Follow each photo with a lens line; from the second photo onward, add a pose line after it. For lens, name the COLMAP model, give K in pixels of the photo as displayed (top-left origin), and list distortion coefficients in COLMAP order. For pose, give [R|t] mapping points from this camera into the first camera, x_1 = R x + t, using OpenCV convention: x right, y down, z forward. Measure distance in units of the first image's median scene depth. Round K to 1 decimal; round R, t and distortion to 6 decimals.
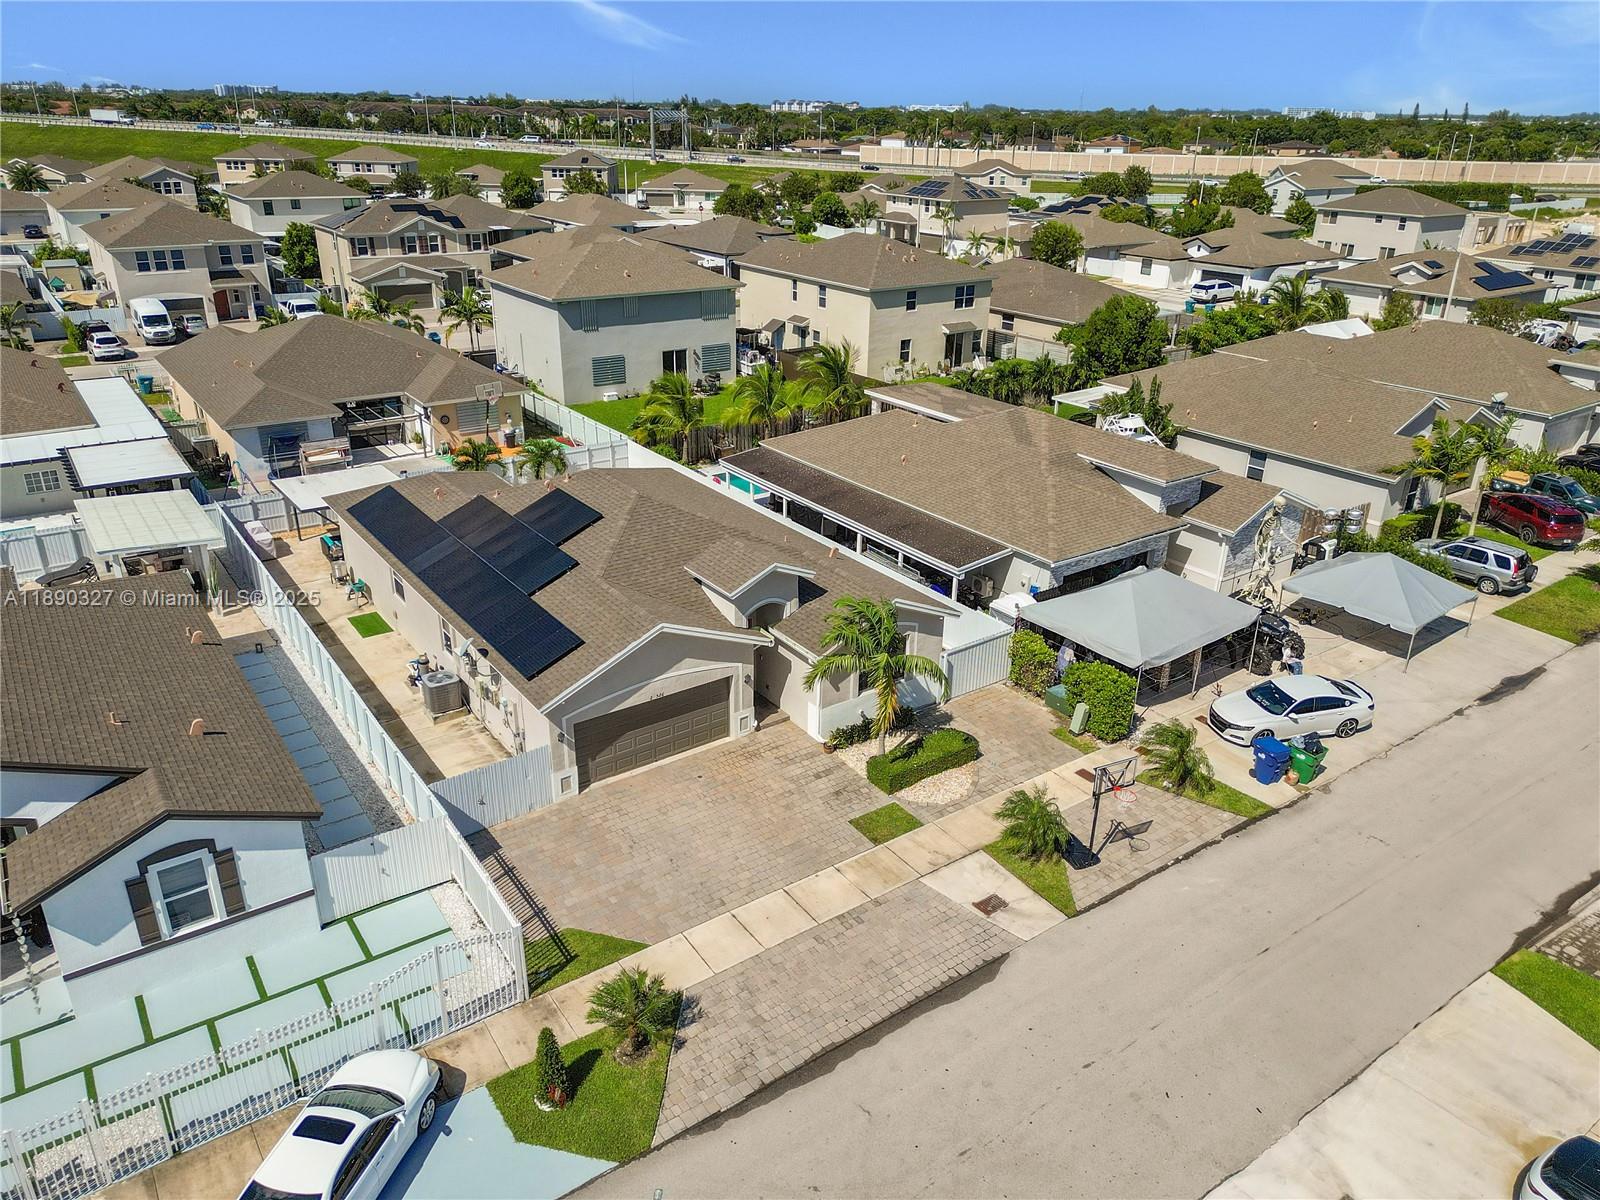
lens RADIAL K [[1122.3, 0, 800.0], [0, 1122.3, 600.0], [0, 0, 1]] dist [0.084794, -0.089379]
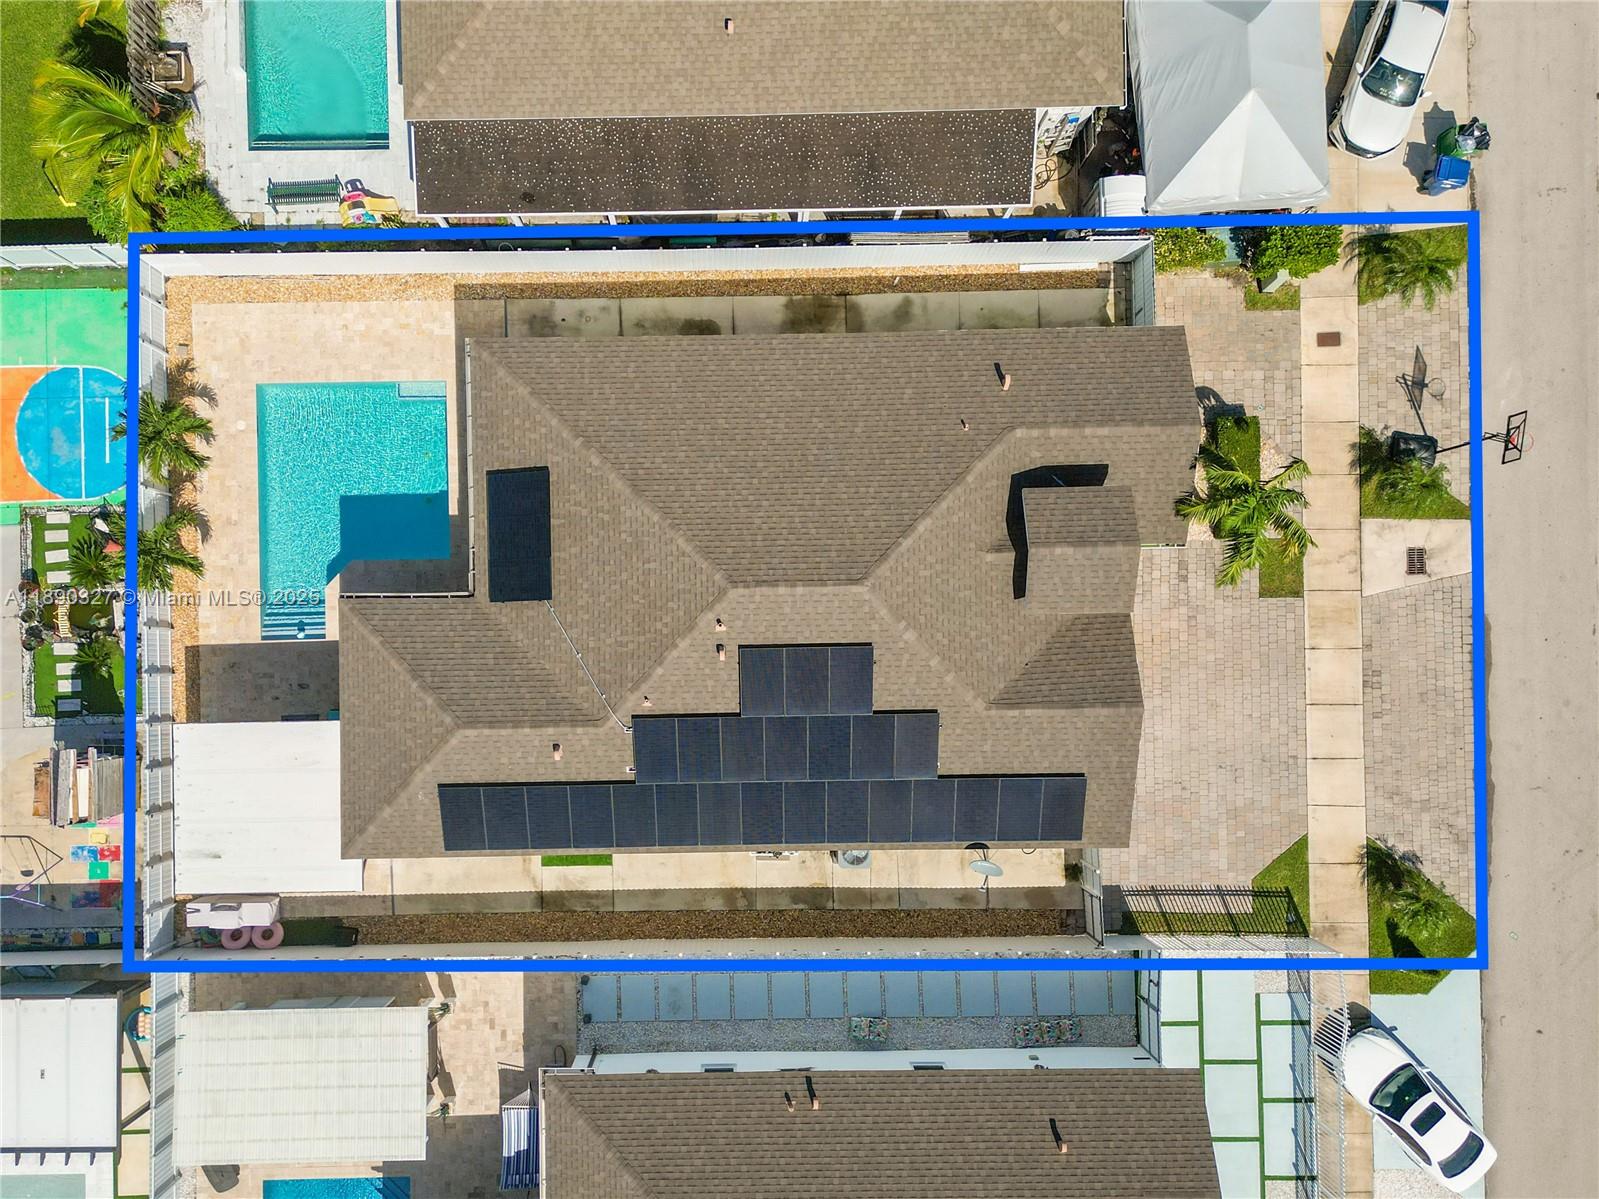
lens RADIAL K [[1260.5, 0, 758.3], [0, 1260.5, 653.6], [0, 0, 1]] dist [0.038249, -0.000435]
pose [[0.570060, -0.821397, -0.018390, -0.149397], [0.341111, 0.216254, 0.914810, -0.629057], [-0.747445, -0.527770, 0.403466, 0.516613]]
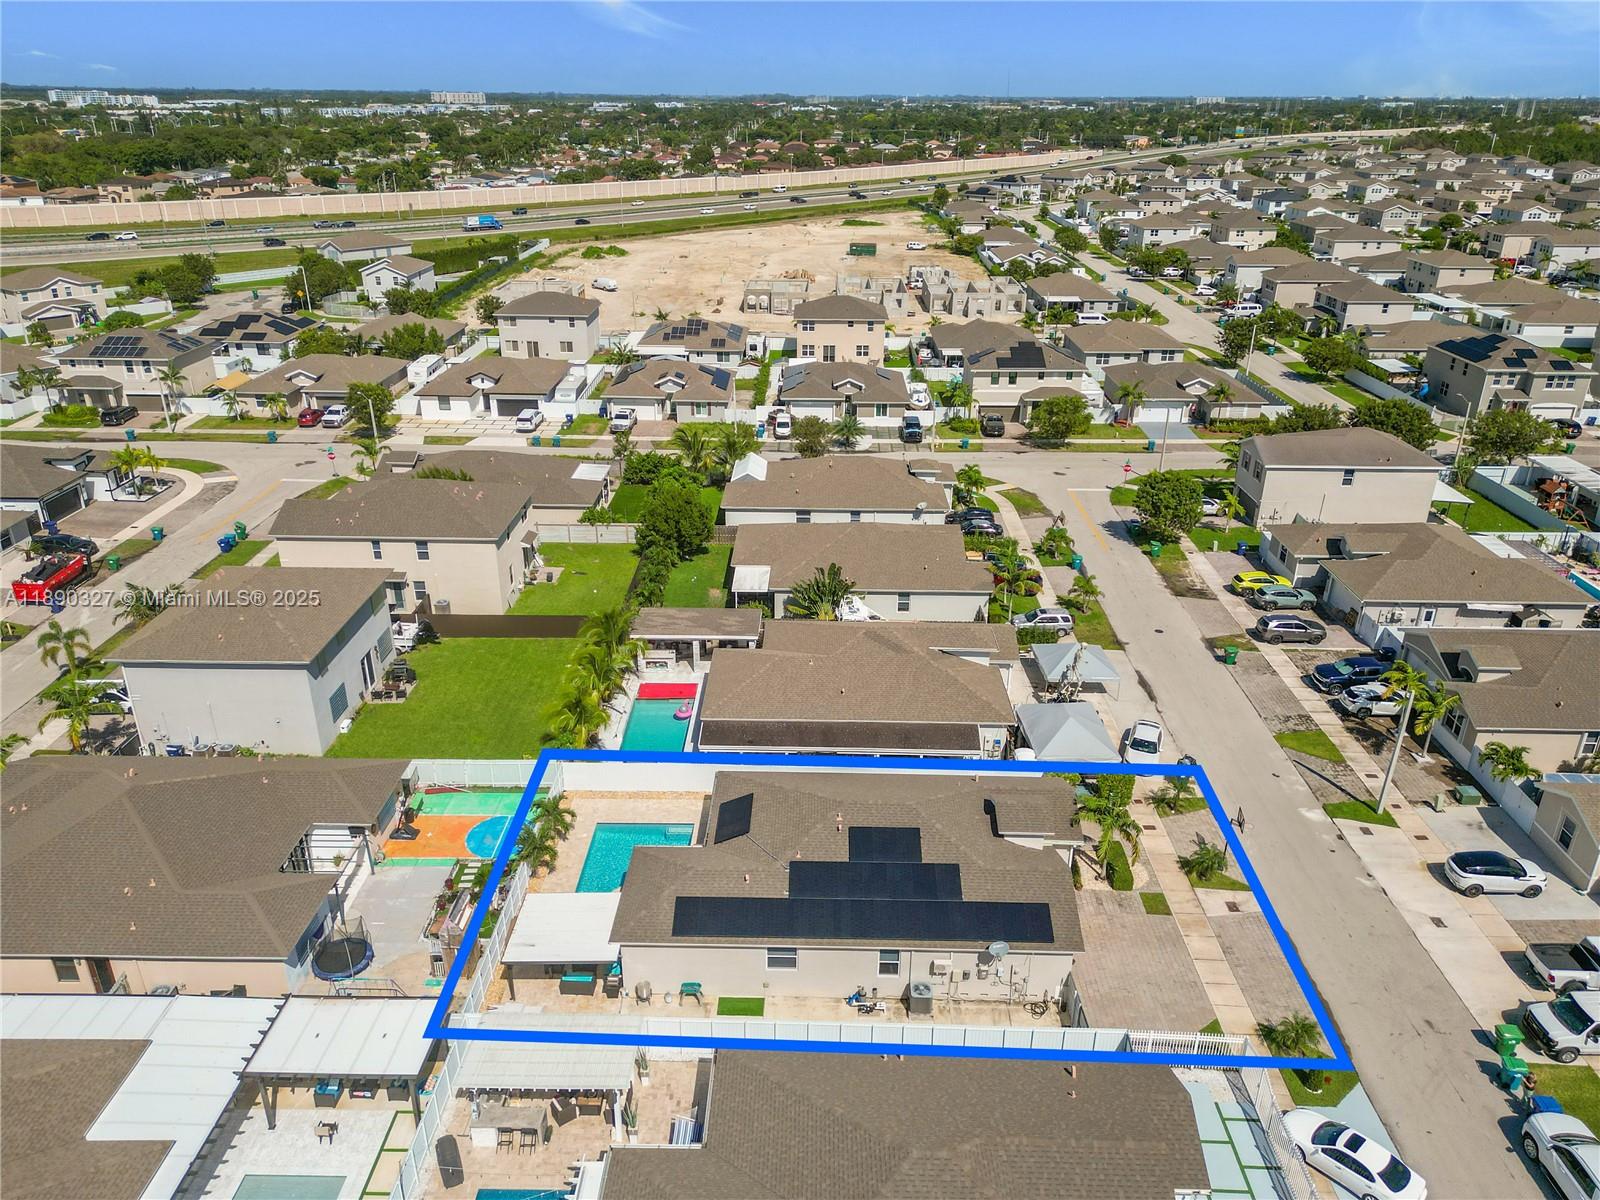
lens RADIAL K [[1122.3, 0, 800.0], [0, 1122.3, 600.0], [0, 0, 1]] dist [0.084794, -0.089379]
pose [[0.597394, -0.340675, 0.725990, -0.882792], [0.324573, 0.930535, 0.169579, -0.466843], [-0.733330, 0.134331, 0.666470, 0.076000]]
